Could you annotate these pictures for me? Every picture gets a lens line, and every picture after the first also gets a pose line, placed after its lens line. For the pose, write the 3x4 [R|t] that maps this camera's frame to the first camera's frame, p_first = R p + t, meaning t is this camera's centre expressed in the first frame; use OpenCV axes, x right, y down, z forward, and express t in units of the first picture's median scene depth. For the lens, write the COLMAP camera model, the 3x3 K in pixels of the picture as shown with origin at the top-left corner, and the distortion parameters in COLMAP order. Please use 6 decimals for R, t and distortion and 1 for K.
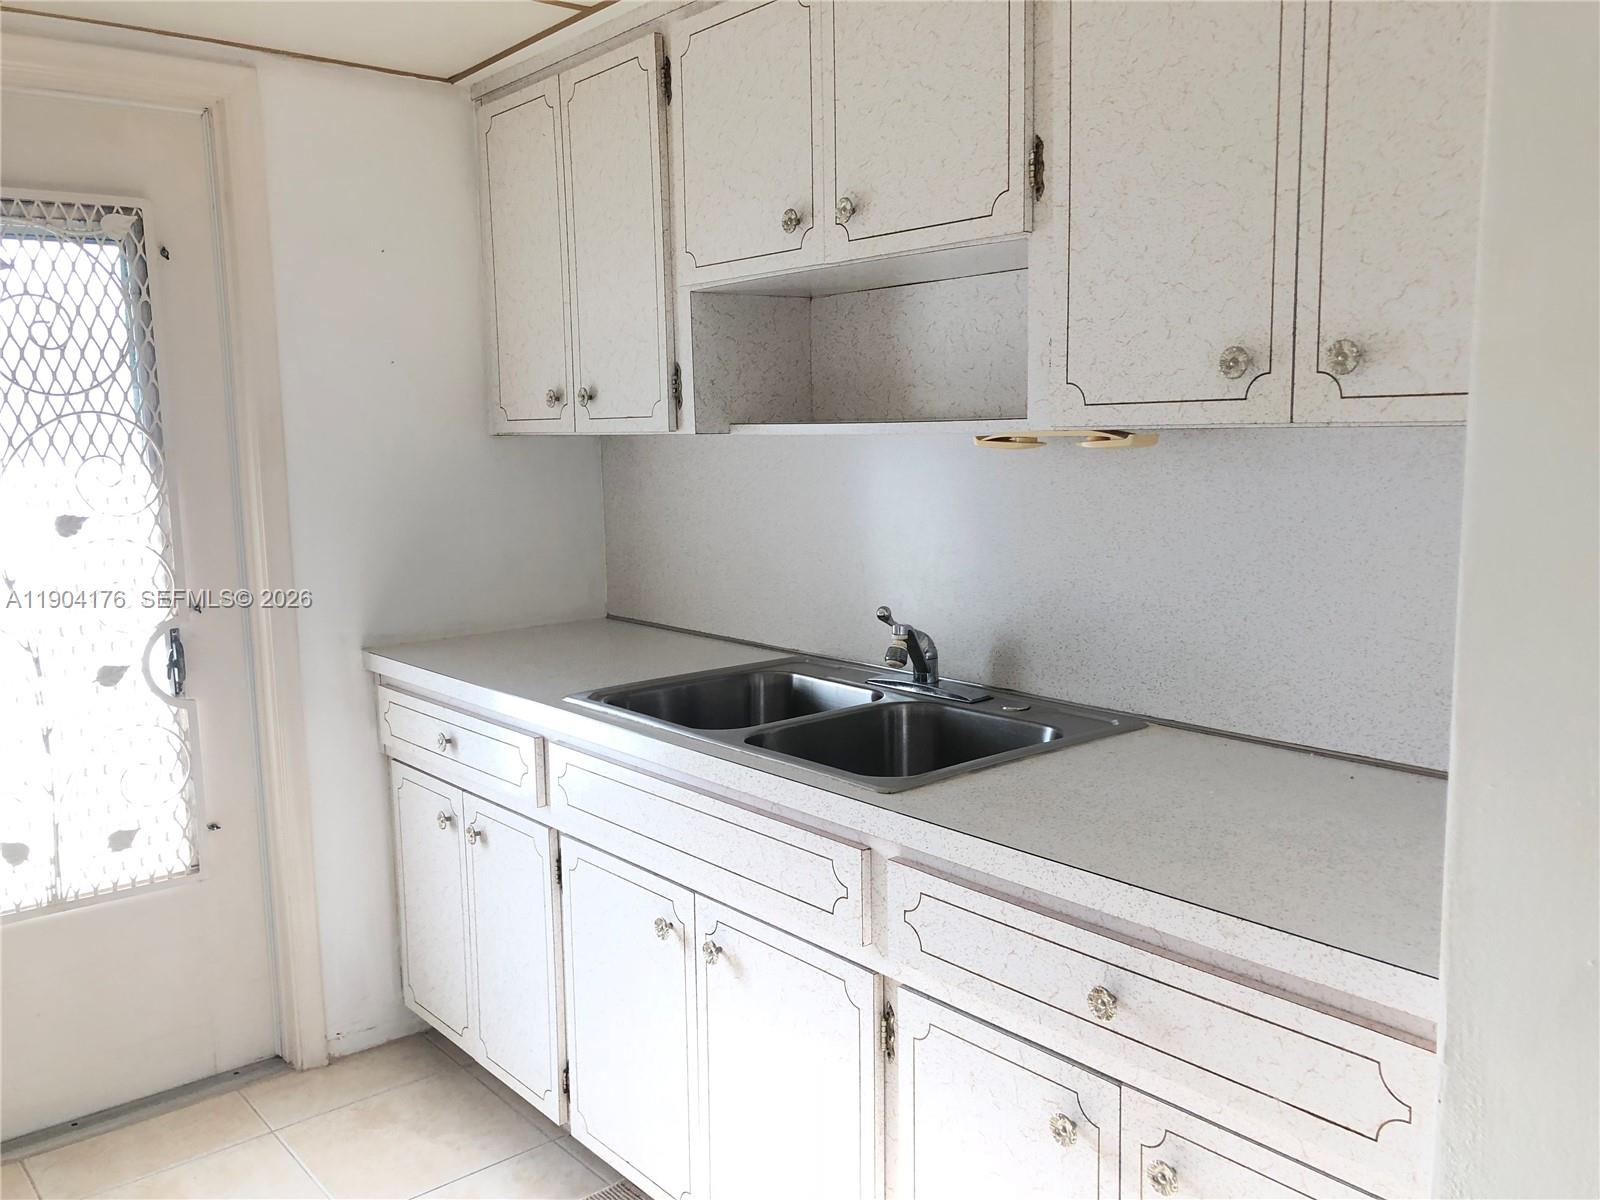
lens RADIAL K [[1304.4, 0, 759.2], [0, 1304.4, 608.3], [0, 0, 1]] dist [0.009203, -0.002162]
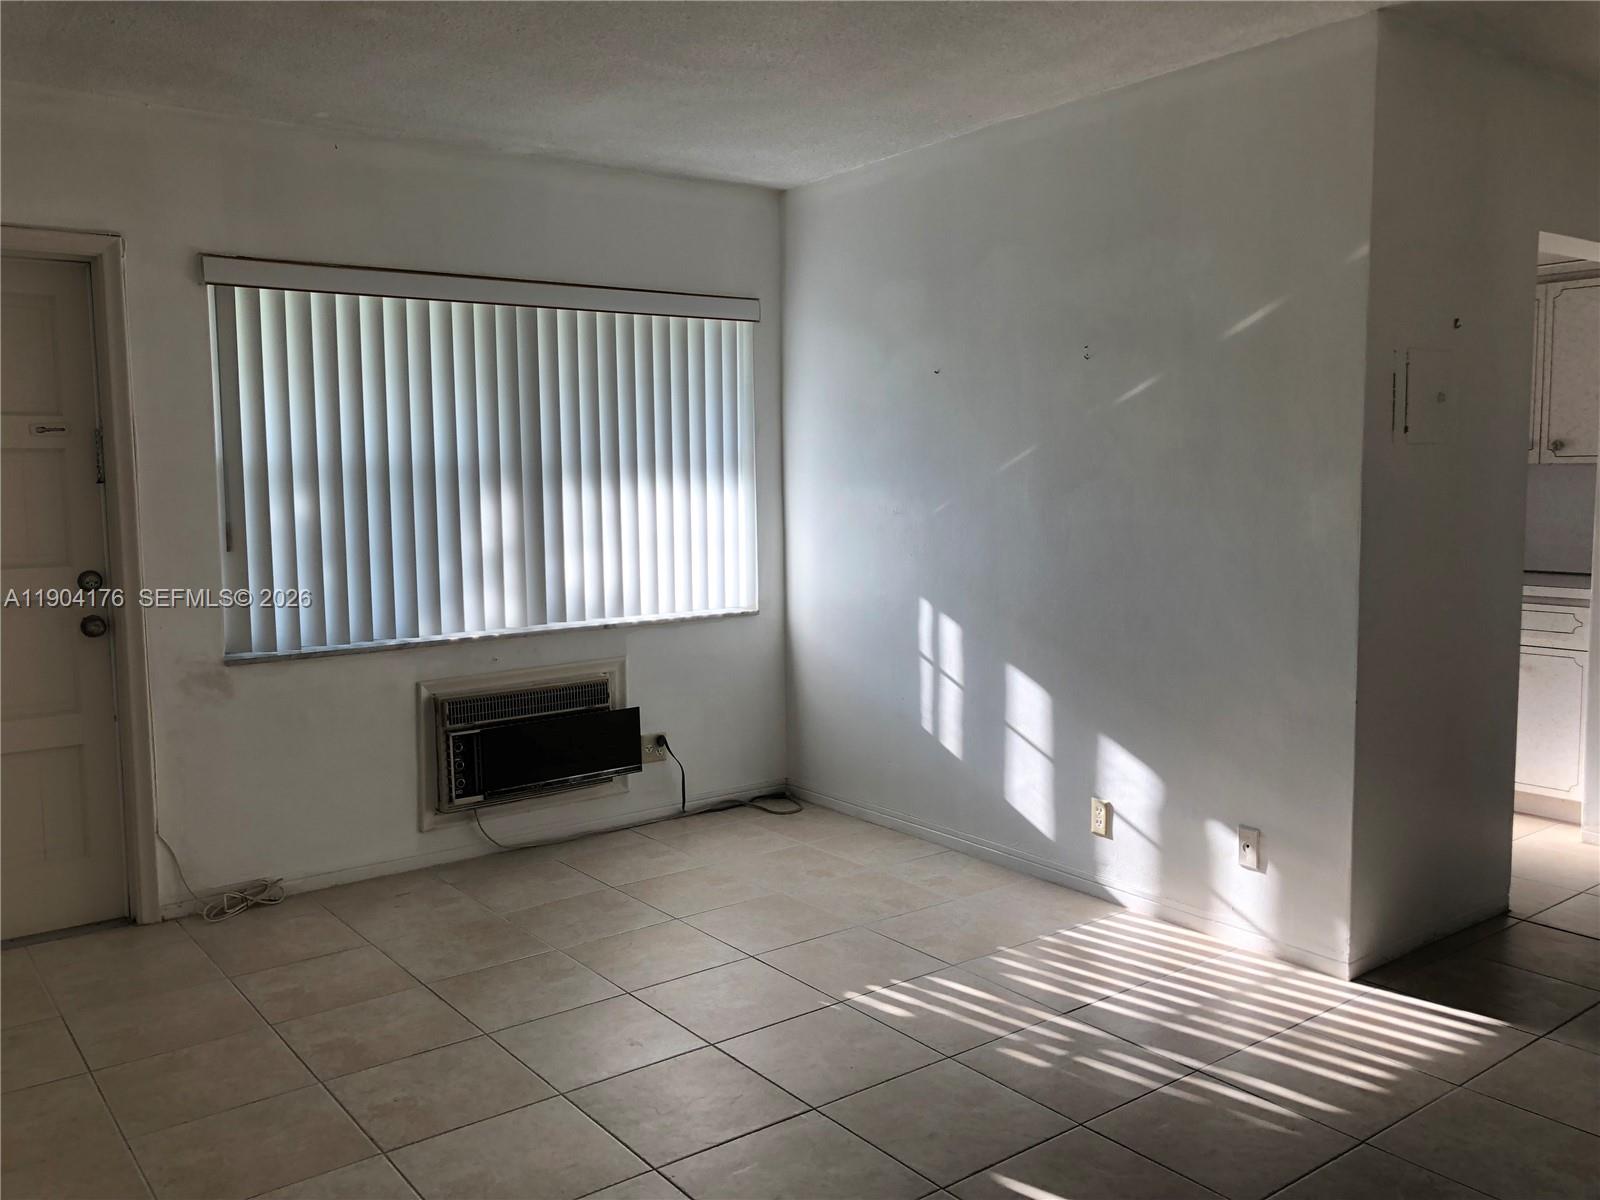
lens RADIAL K [[1304.4, 0, 759.2], [0, 1304.4, 608.3], [0, 0, 1]] dist [0.009203, -0.002162]
pose [[0.998511, 0.009521, -0.053708, -1.513273], [-0.011742, 0.999083, -0.041174, 0.419697], [0.053267, 0.041743, 0.997707, -2.632032]]
